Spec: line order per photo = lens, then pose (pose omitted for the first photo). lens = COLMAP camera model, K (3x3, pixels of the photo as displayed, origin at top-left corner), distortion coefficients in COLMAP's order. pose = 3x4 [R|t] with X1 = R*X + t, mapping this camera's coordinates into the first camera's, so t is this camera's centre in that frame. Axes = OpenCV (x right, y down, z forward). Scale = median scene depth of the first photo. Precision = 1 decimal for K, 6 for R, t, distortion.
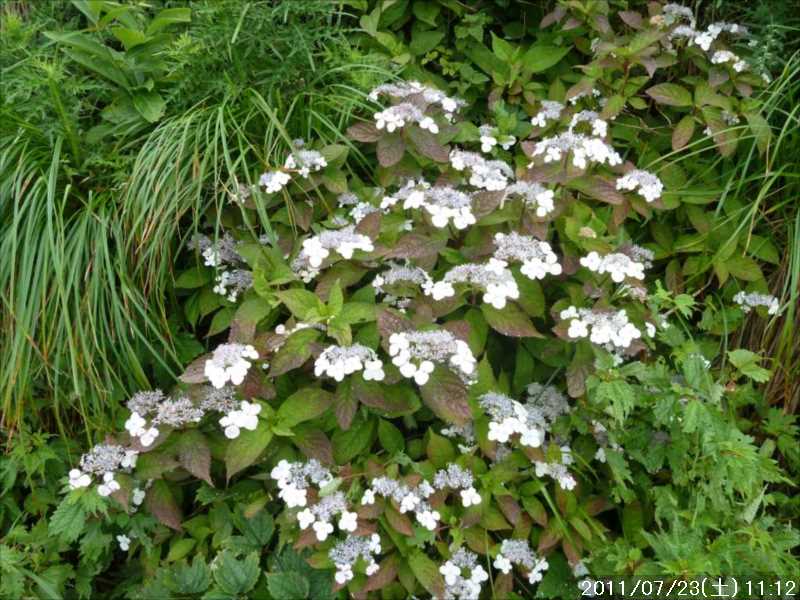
lens RADIAL K [[580.8, 0, 400.1], [0, 580.8, 299.1], [0, 0, 1]] dist [-0.023129, -0.000488]
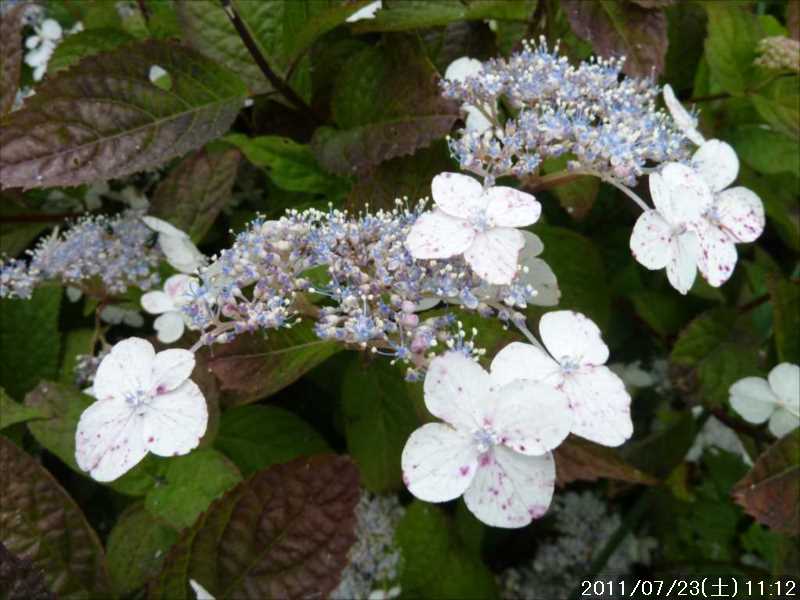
lens RADIAL K [[580.8, 0, 399.3], [0, 580.8, 300.4], [0, 0, 1]] dist [-0.023129, -0.000488]
pose [[0.989165, -0.059225, 0.134334, 0.121616], [0.037704, 0.986810, 0.157428, -0.061723], [-0.141886, -0.150657, 0.978351, 0.839363]]
